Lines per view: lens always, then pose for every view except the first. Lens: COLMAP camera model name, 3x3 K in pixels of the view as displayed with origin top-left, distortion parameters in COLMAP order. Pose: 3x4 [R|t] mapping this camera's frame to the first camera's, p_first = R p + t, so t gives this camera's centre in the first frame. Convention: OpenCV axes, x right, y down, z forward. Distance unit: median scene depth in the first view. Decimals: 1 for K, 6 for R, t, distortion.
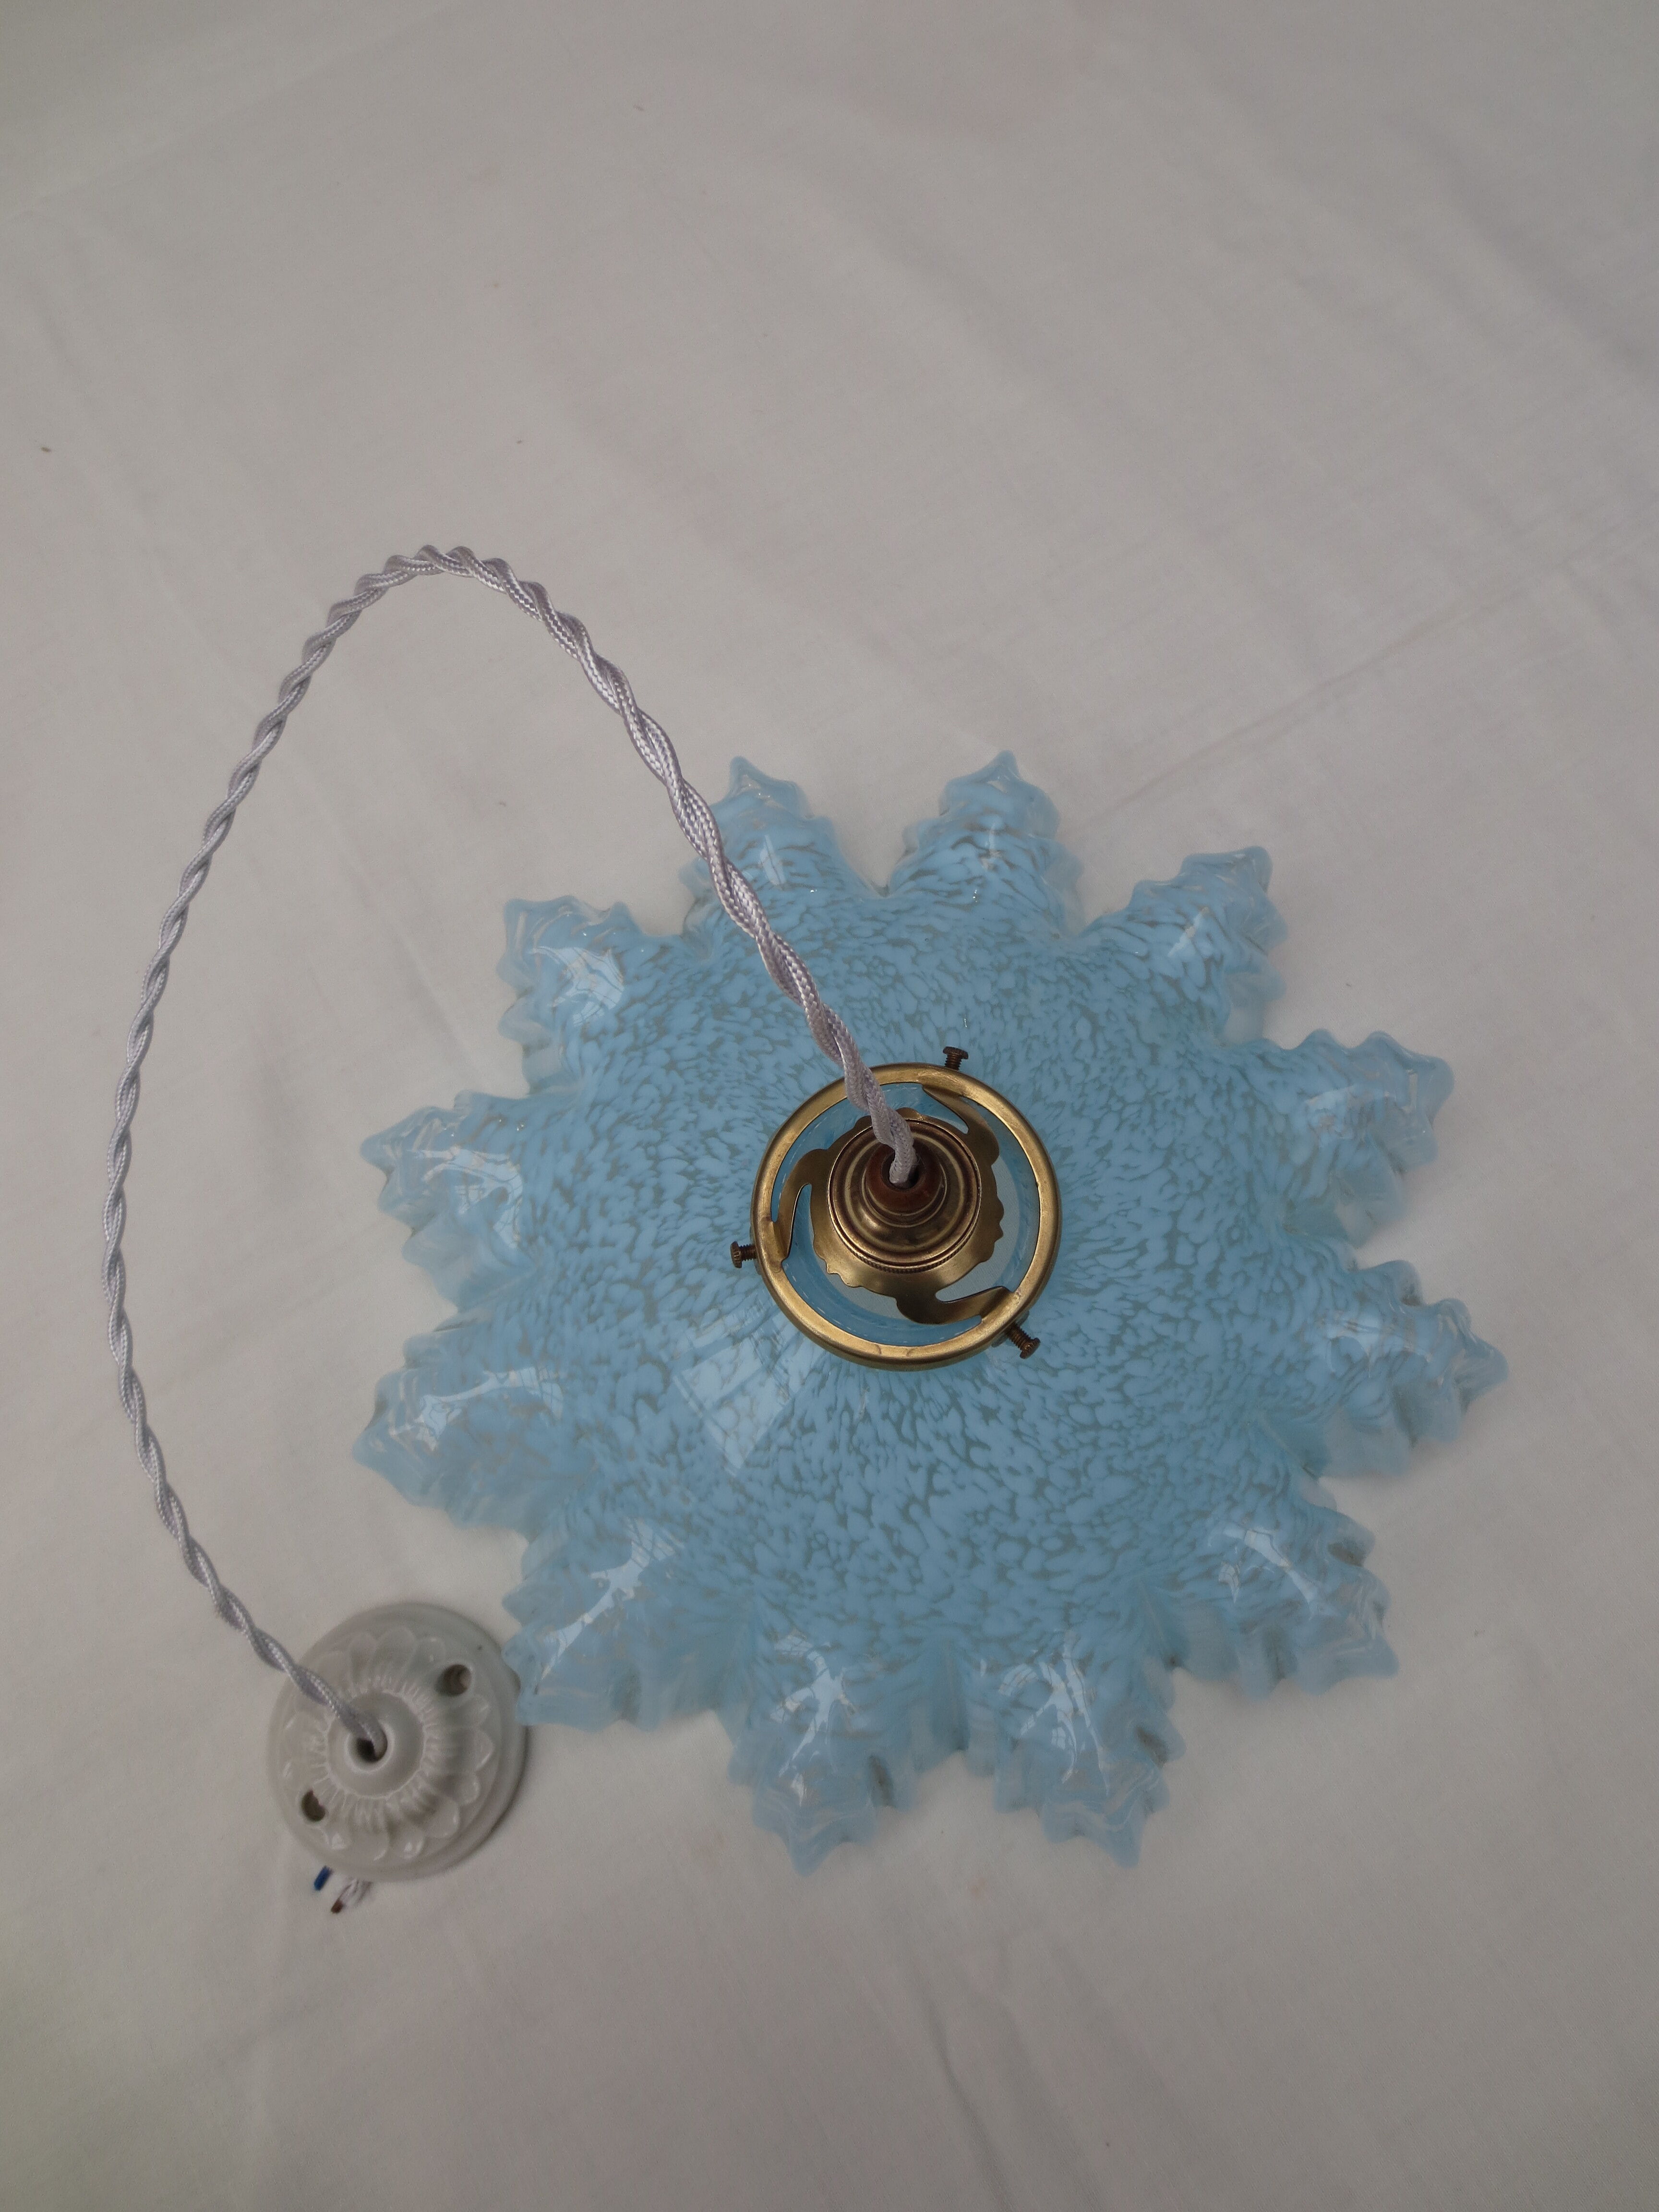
lens RADIAL K [[1554.4, 0, 869.7], [0, 1554.4, 1104.3], [0, 0, 1]] dist [-0.013951, 0.000449]
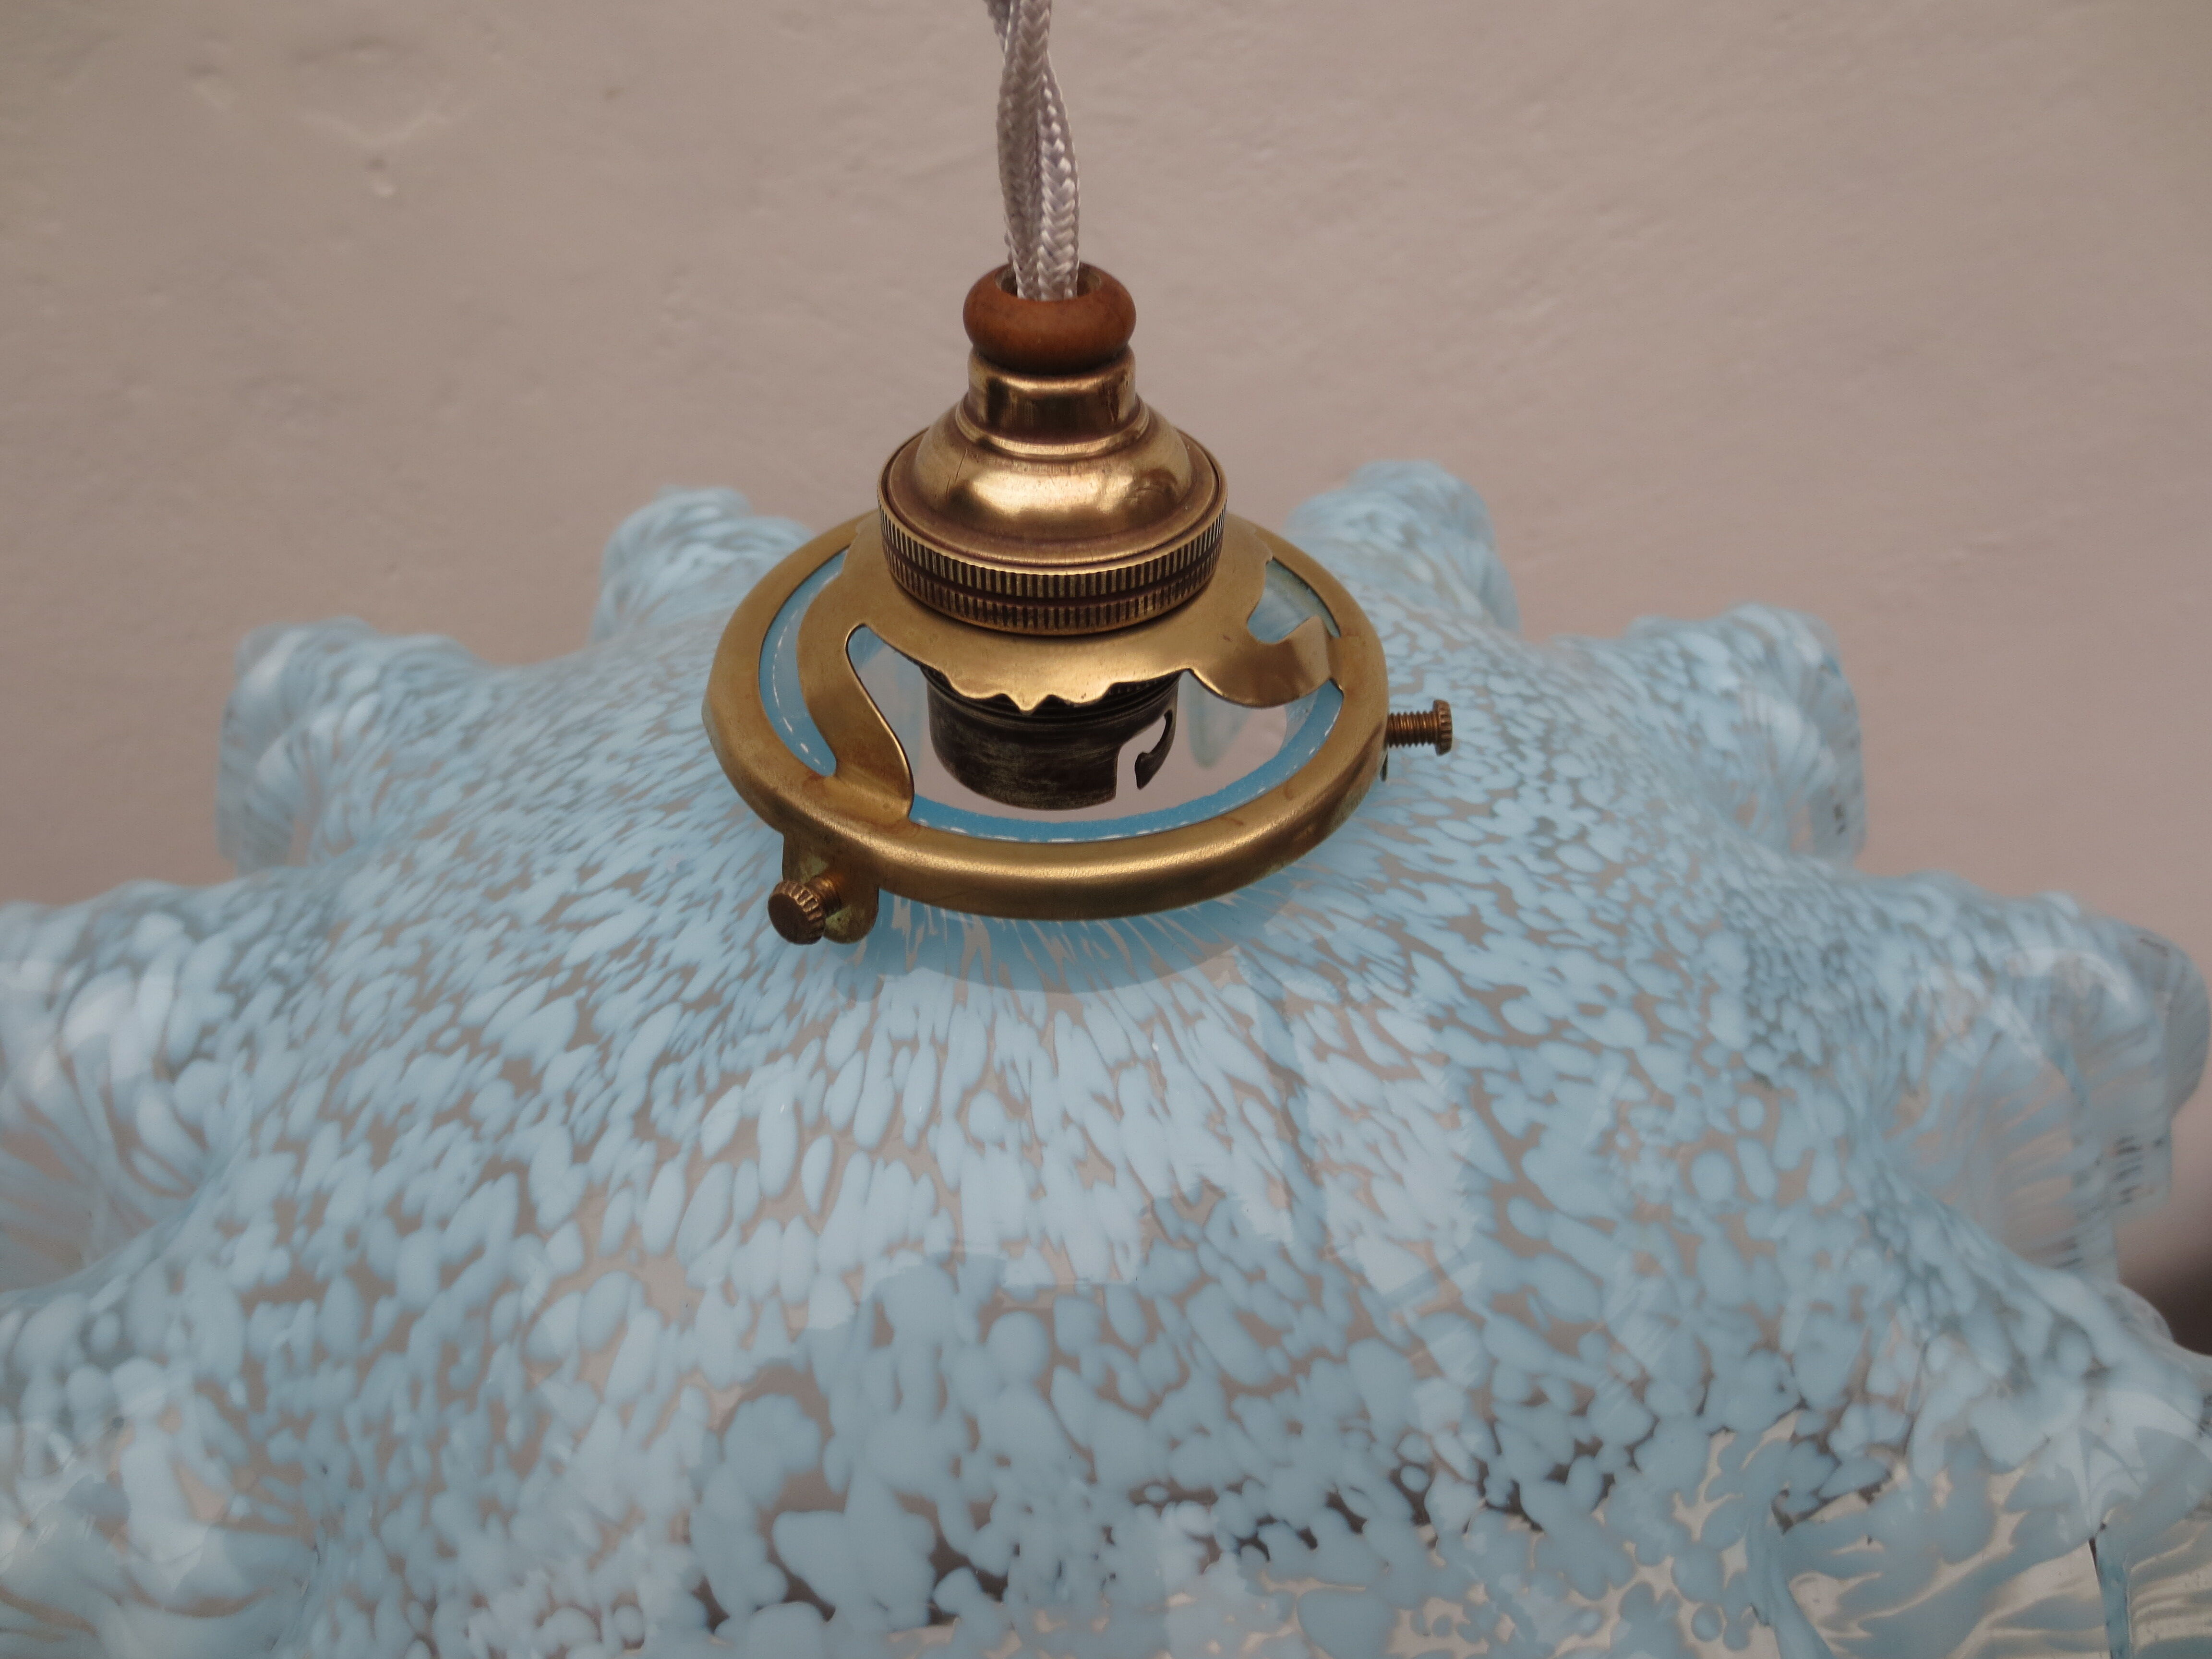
lens RADIAL K [[1533.6, 0, 1115.2], [0, 1533.6, 853.9], [0, 0, 1]] dist [-0.004851, 0.000977]
pose [[0.727751, -0.426951, 0.536741, -0.219651], [0.647029, 0.686938, -0.330862, 0.257474], [-0.227446, 0.588073, 0.776169, 0.649582]]
